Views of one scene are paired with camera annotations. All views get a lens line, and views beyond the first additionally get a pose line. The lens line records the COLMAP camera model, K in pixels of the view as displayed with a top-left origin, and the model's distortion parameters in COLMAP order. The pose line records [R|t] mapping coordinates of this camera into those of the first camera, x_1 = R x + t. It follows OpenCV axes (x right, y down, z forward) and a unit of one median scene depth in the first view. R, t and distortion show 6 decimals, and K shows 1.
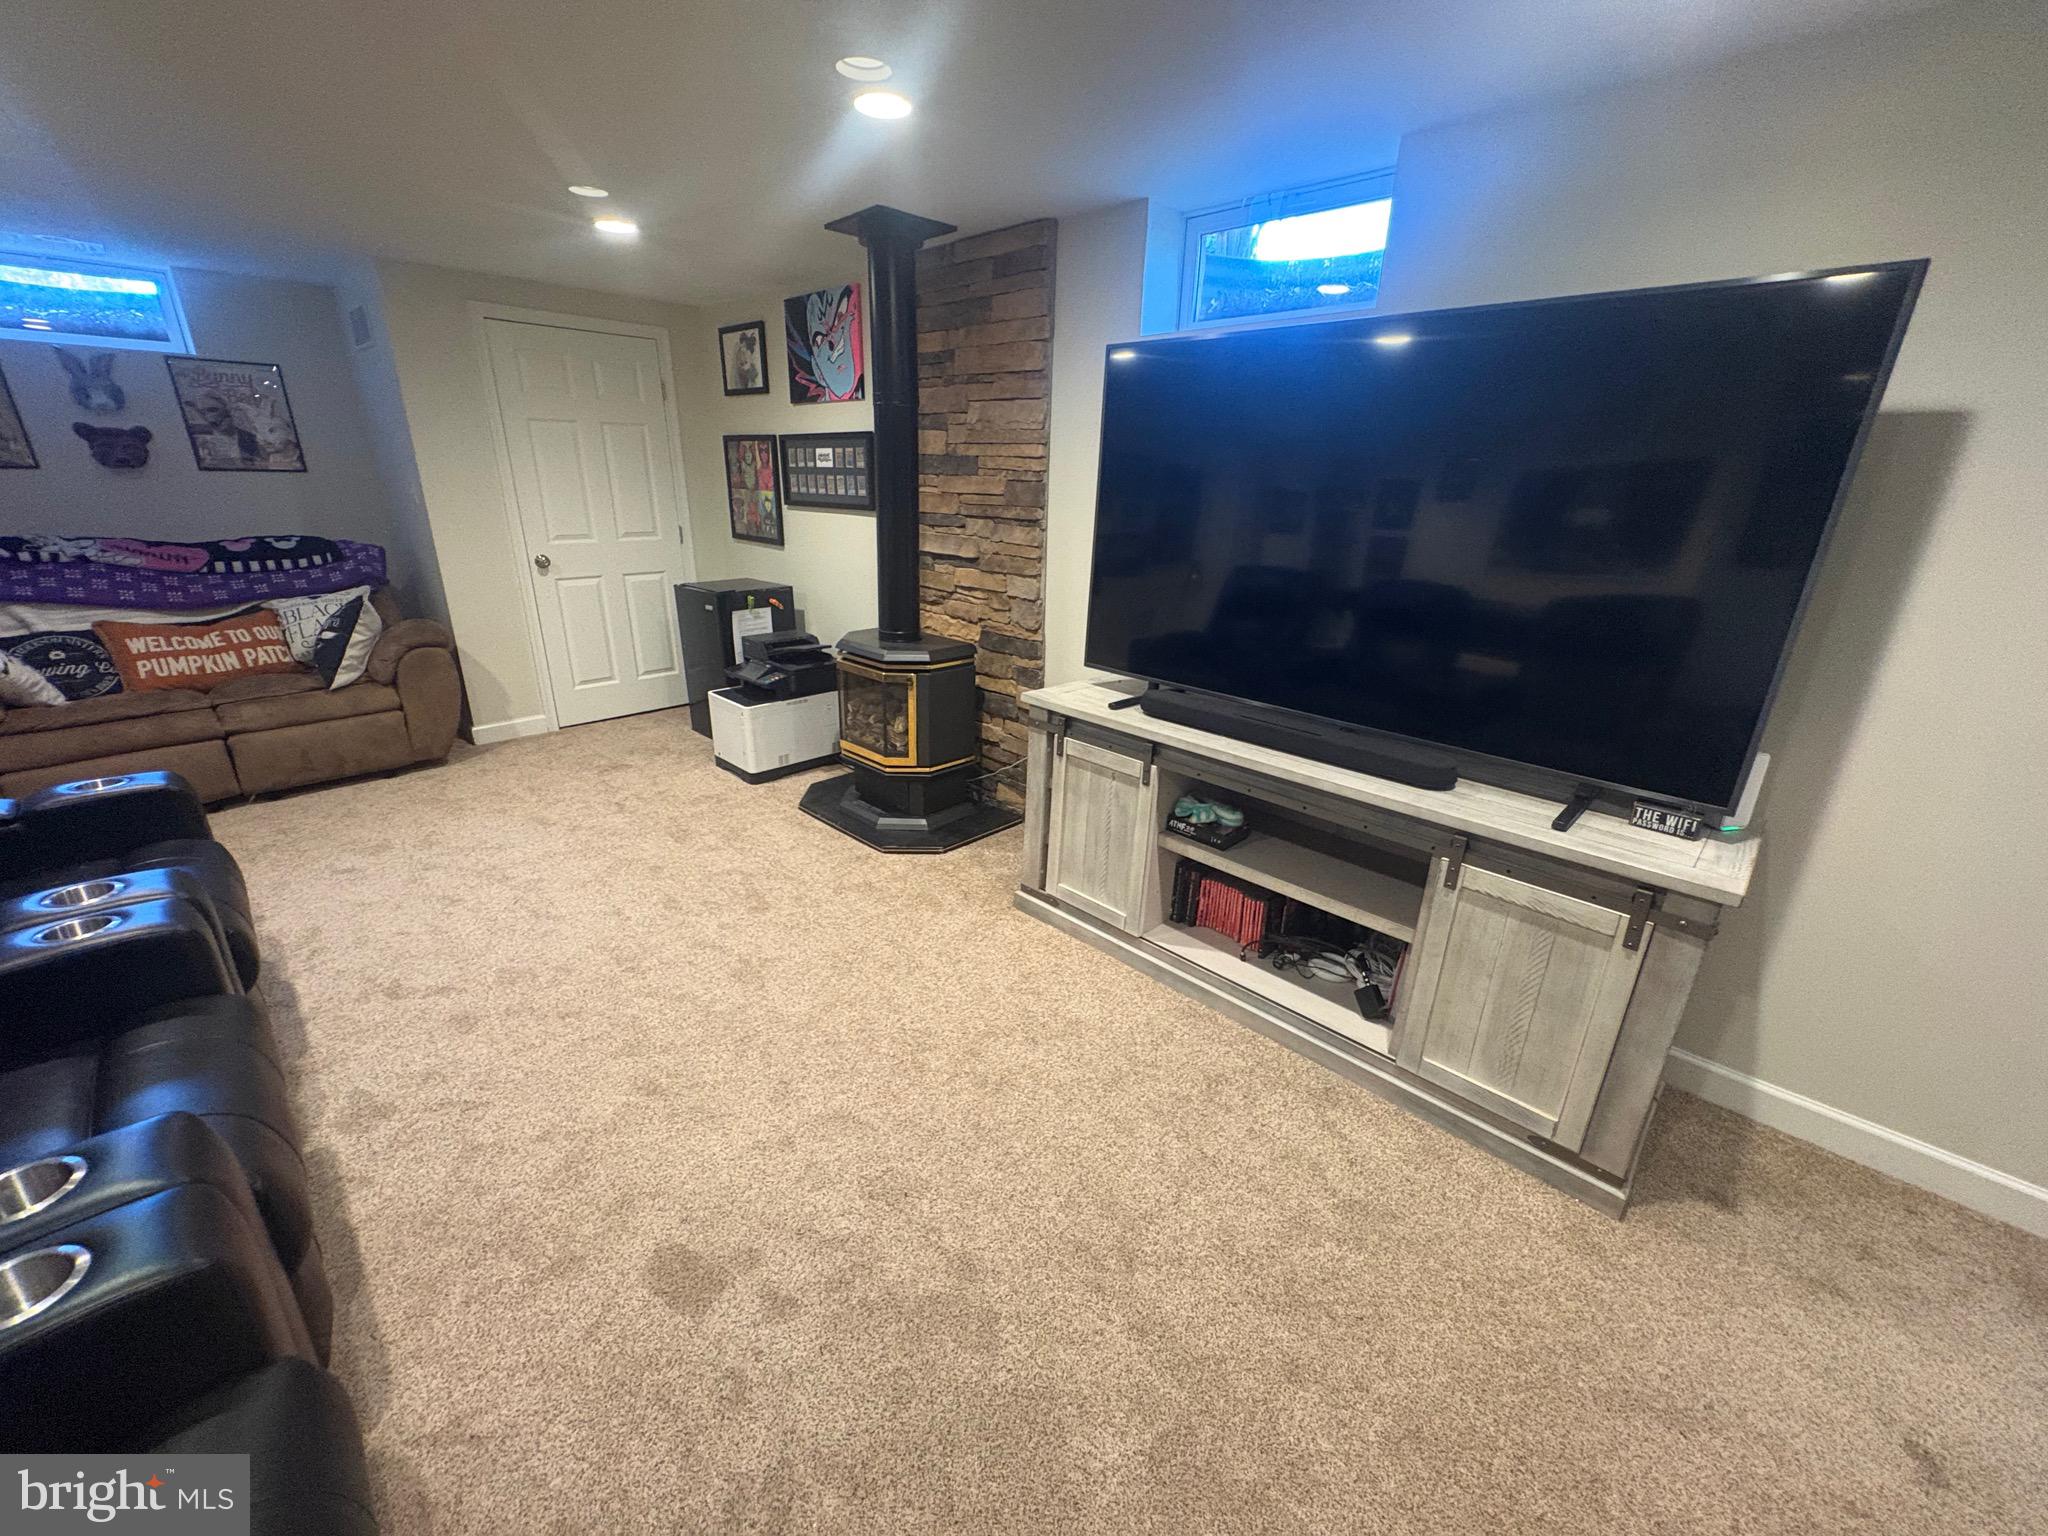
lens RADIAL K [[818.4, 0, 1028.3], [0, 818.4, 771.7], [0, 0, 1]] dist [0.001370, -0.000759]
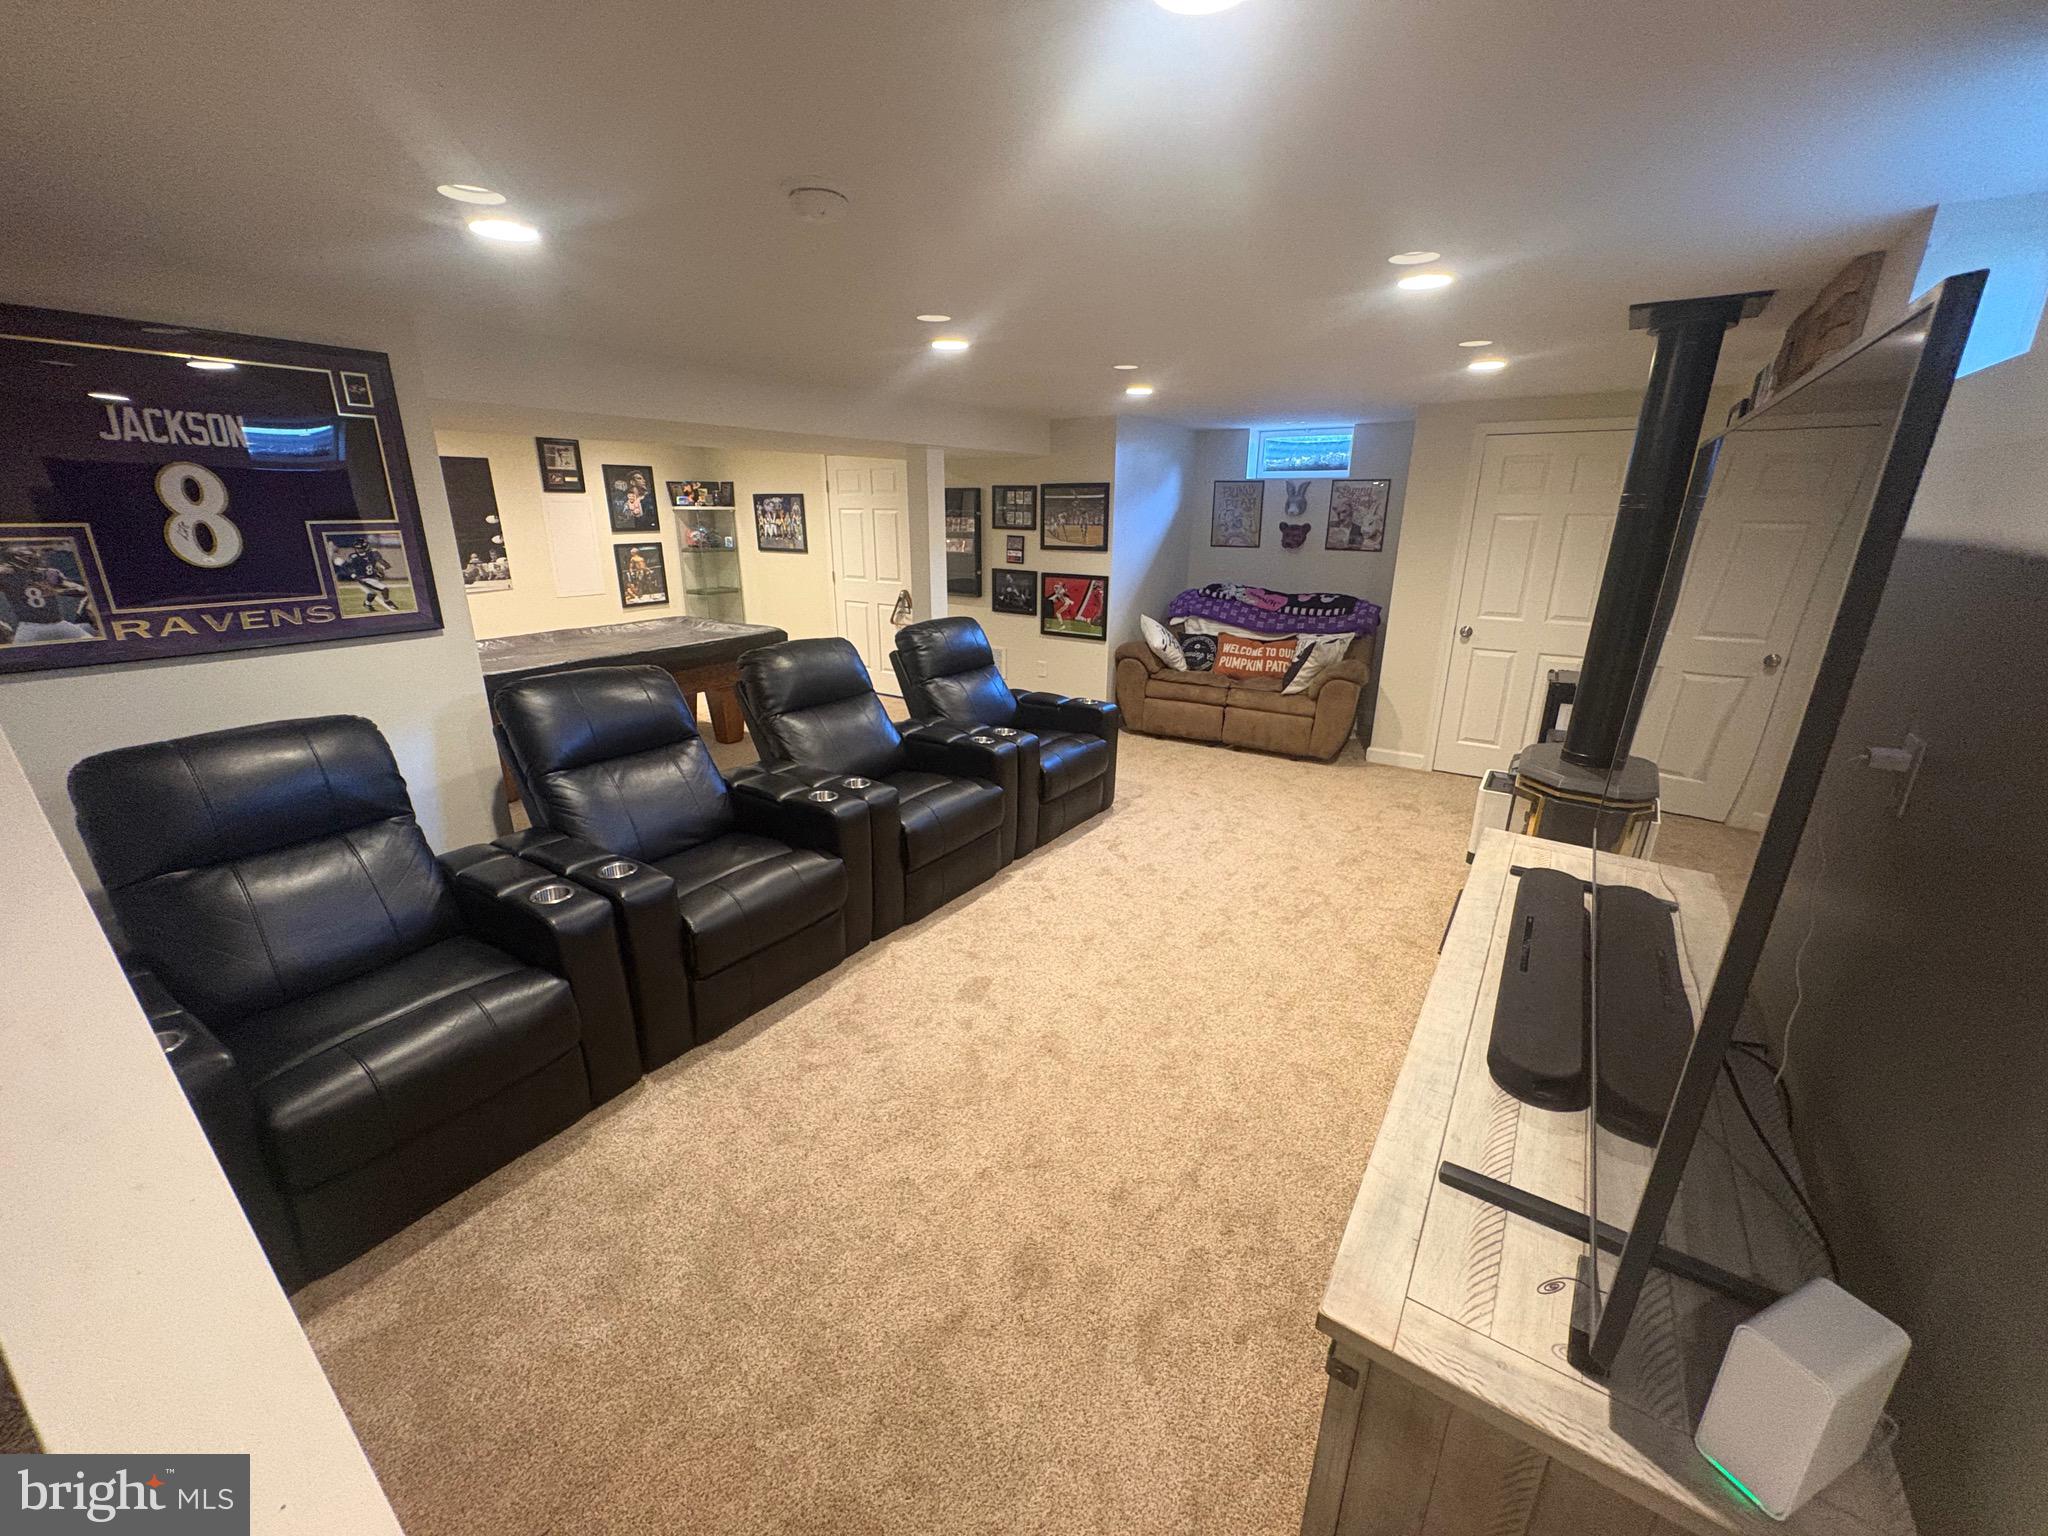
lens RADIAL K [[818.4, 0, 1026.6], [0, 818.4, 775.6], [0, 0, 1]] dist [0.001370, -0.000759]
pose [[0.186378, 0.286339, -0.939826, 0.520686], [-0.341684, 0.915765, 0.211249, -0.117440], [0.921149, 0.281752, 0.268516, 0.192145]]
